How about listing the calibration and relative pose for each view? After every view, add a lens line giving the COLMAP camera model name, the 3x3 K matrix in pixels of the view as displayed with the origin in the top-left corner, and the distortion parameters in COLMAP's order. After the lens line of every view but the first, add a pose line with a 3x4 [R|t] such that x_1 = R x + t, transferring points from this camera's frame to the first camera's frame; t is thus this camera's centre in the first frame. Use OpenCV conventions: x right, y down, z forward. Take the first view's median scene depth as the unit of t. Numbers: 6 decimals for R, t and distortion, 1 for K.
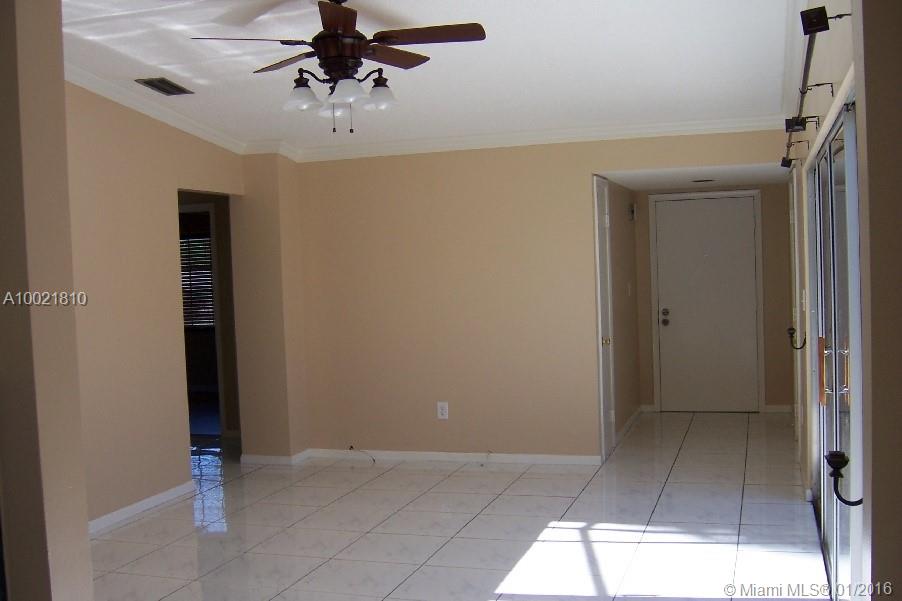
lens RADIAL K [[1030.4, 0, 450.8], [0, 1030.4, 308.0], [0, 0, 1]] dist [-0.086191, 0.000000]
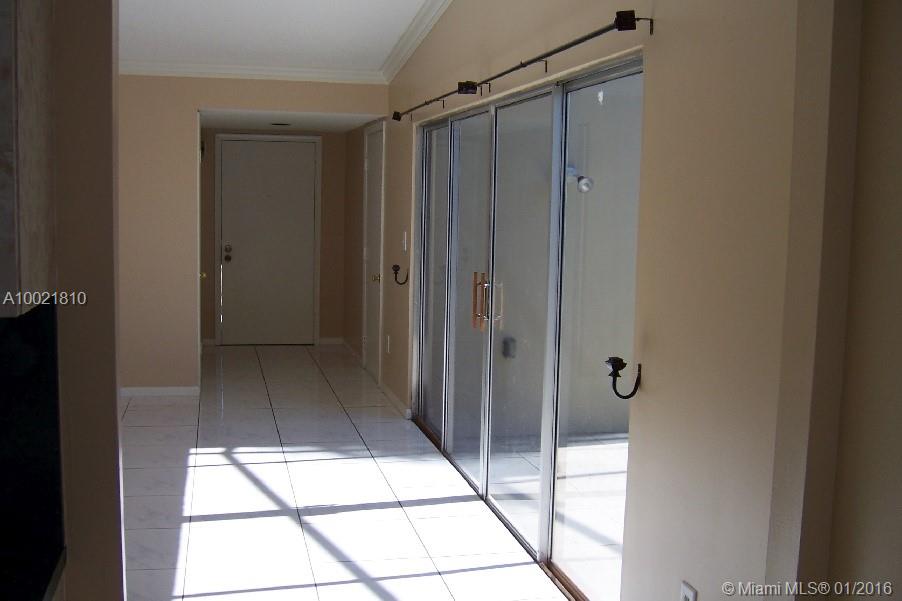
lens RADIAL K [[1030.4, 0, 447.3], [0, 1030.4, 293.5], [0, 0, 1]] dist [-0.086191, 0.000000]
pose [[0.862517, 0.009875, 0.505932, -0.205333], [-0.031623, 0.998907, 0.034414, 0.010986], [-0.505039, -0.045681, 0.861887, 0.000198]]
